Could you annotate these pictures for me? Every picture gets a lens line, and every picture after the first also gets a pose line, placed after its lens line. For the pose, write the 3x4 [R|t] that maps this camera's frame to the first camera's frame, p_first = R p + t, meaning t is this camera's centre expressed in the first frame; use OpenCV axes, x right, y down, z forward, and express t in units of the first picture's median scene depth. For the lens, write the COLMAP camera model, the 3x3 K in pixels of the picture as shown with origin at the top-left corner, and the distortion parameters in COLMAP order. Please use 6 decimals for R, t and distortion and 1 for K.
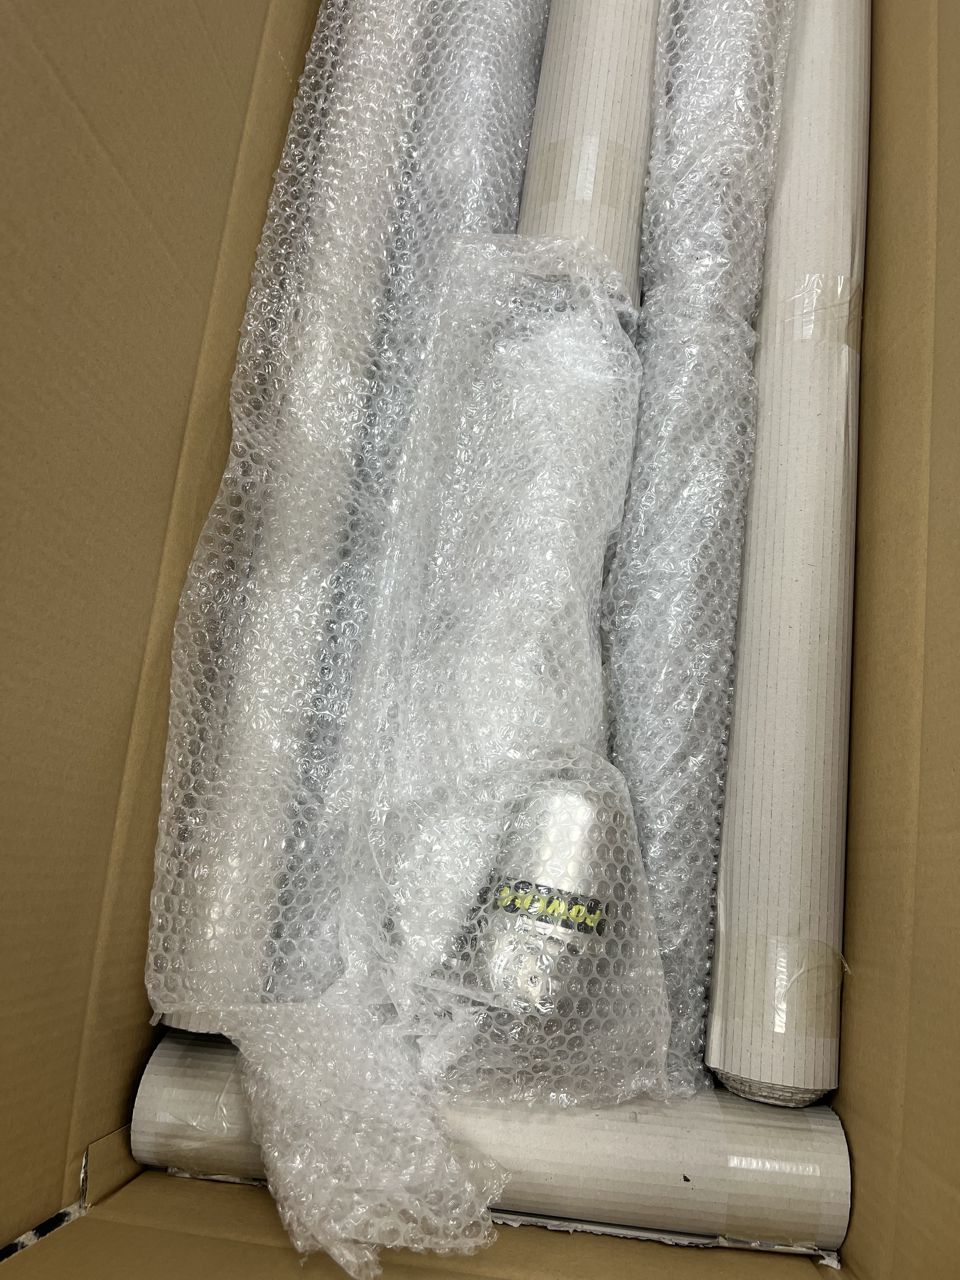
lens RADIAL K [[1060.0, 0, 482.7], [0, 1060.0, 594.5], [0, 0, 1]] dist [0.013591, -0.002126]
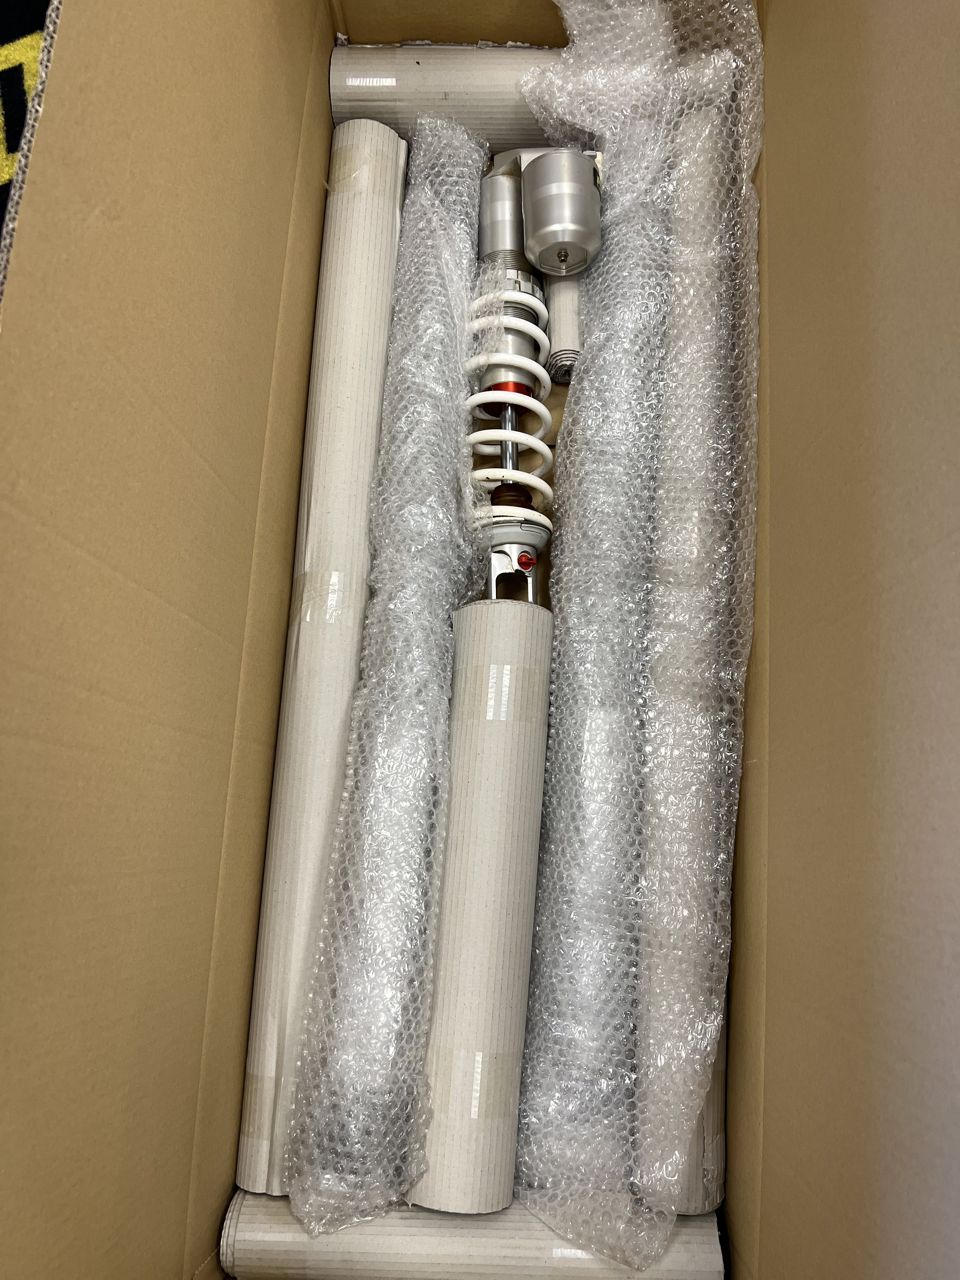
lens RADIAL K [[980.6, 0, 495.7], [0, 980.6, 649.6], [0, 0, 1]] dist [0.061316, -0.071263]
pose [[-0.993715, 0.079050, 0.079252, 0.004102], [-0.039027, -0.908254, 0.416595, -0.891969], [0.104913, 0.410884, 0.905631, -0.091482]]
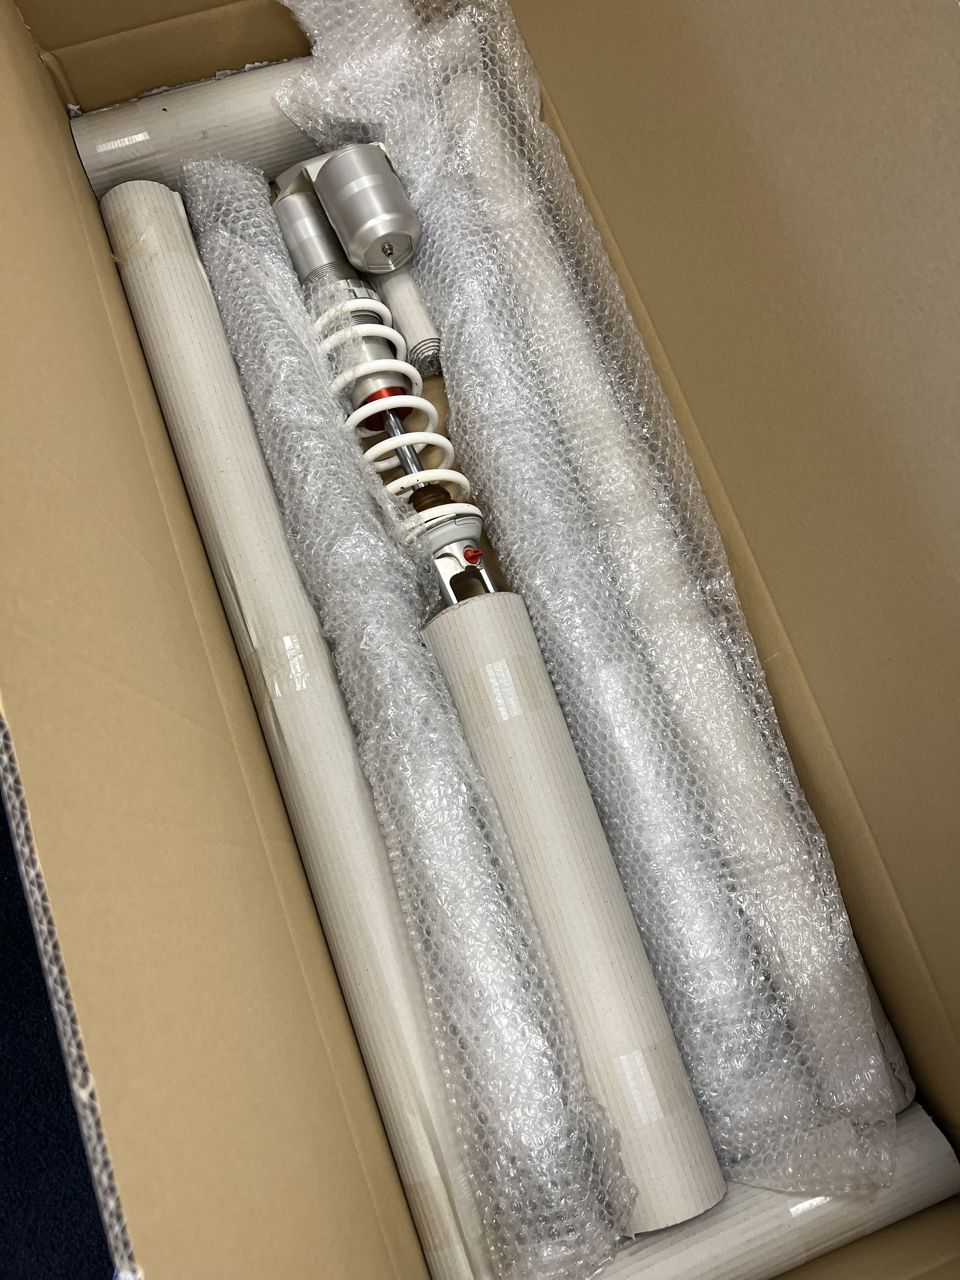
lens RADIAL K [[980.6, 0, 501.7], [0, 980.6, 643.6], [0, 0, 1]] dist [0.061316, -0.071263]
pose [[-0.894776, 0.438707, -0.083137, 0.179528], [-0.431142, -0.800429, 0.416449, -0.867720], [0.116153, 0.408472, 0.905350, -0.030369]]
